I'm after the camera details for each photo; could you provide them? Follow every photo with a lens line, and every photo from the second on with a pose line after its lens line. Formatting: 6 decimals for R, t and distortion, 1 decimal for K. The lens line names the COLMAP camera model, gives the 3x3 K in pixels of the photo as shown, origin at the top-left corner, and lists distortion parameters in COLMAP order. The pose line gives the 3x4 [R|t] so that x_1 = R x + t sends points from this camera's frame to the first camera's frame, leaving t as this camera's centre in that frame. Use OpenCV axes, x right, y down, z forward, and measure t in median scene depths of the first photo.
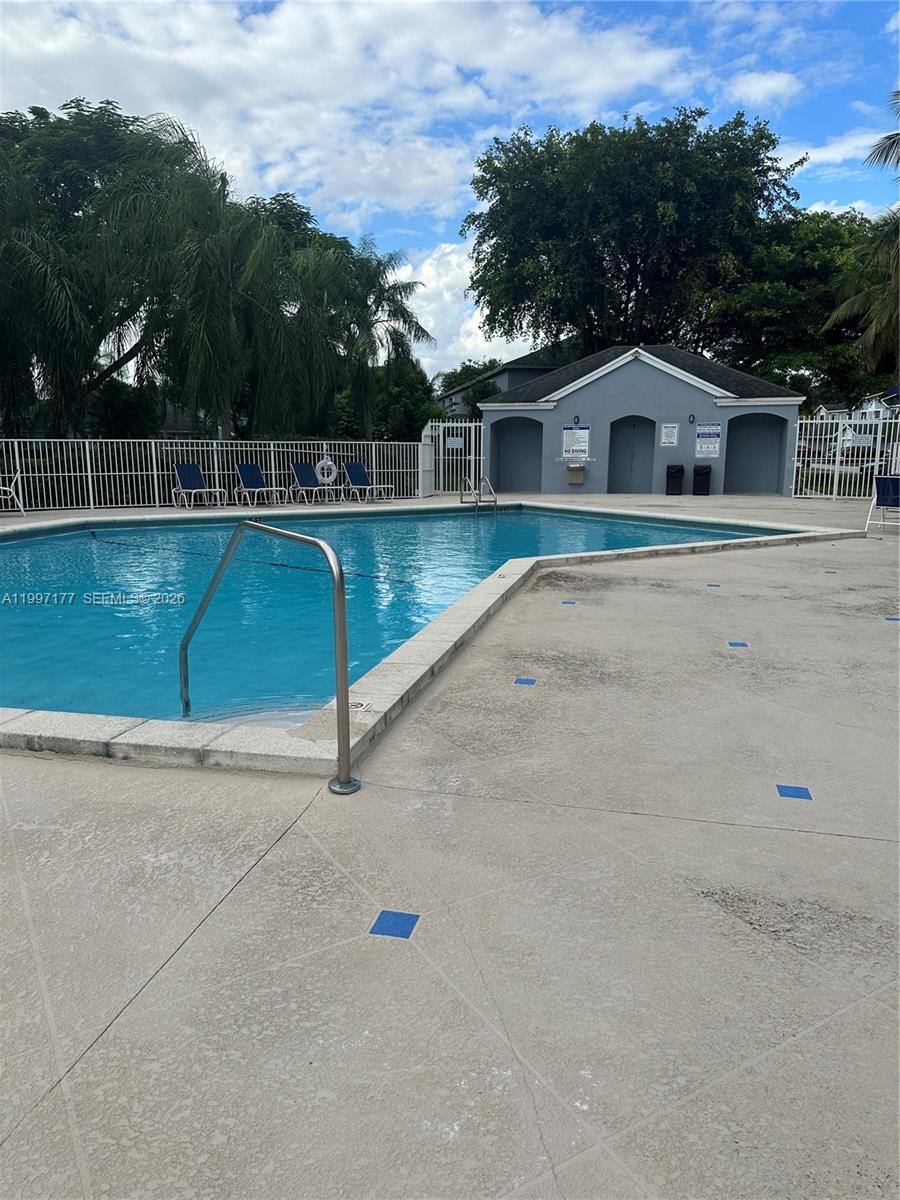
lens RADIAL K [[824.0, 0, 450.0], [0, 824.0, 600.0], [0, 0, 1]] dist [0.036721, -0.003508]
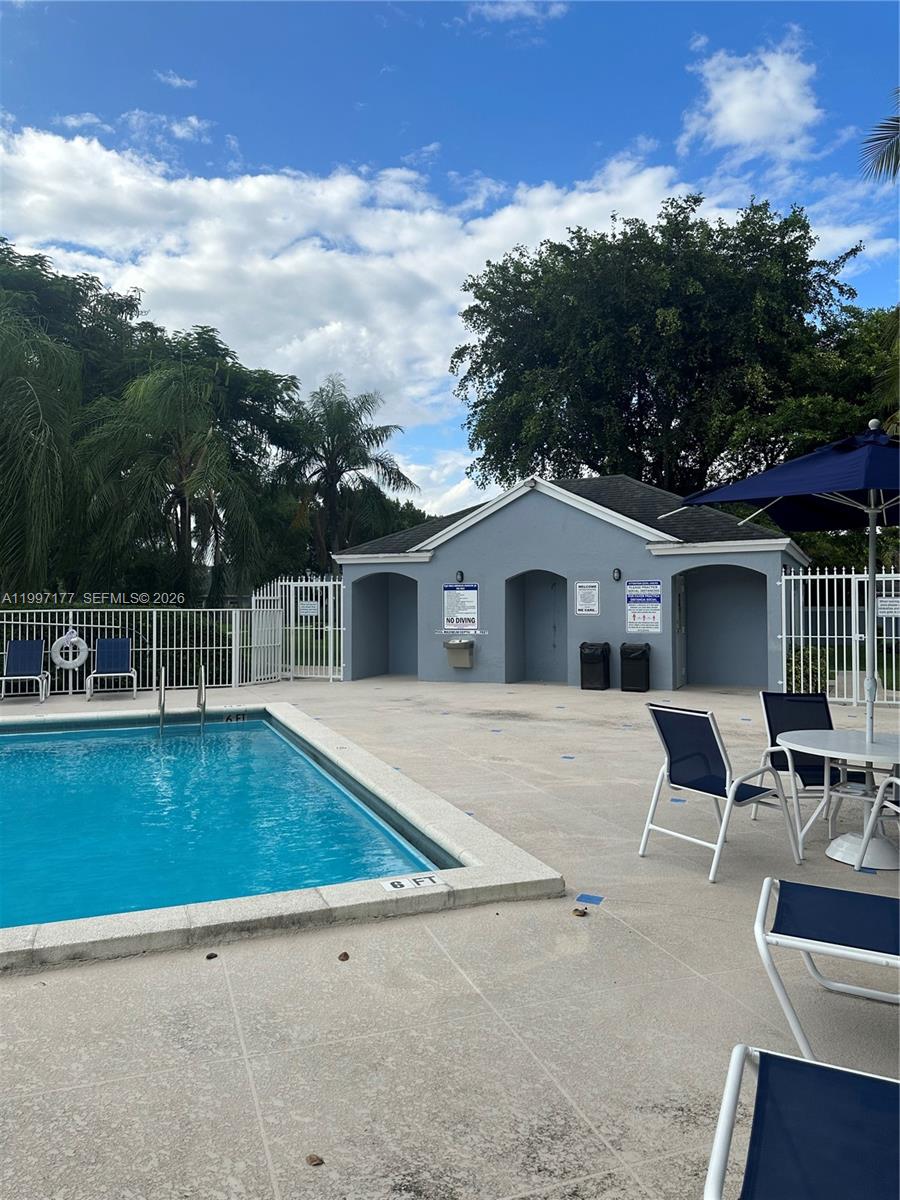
lens RADIAL K [[824.0, 0, 450.0], [0, 824.0, 600.0], [0, 0, 1]] dist [0.036721, -0.003508]
pose [[0.977394, 0.000473, -0.211424, 0.285481], [-0.041495, 0.980978, -0.189633, -0.065550], [0.207313, 0.194119, 0.958822, 0.330415]]
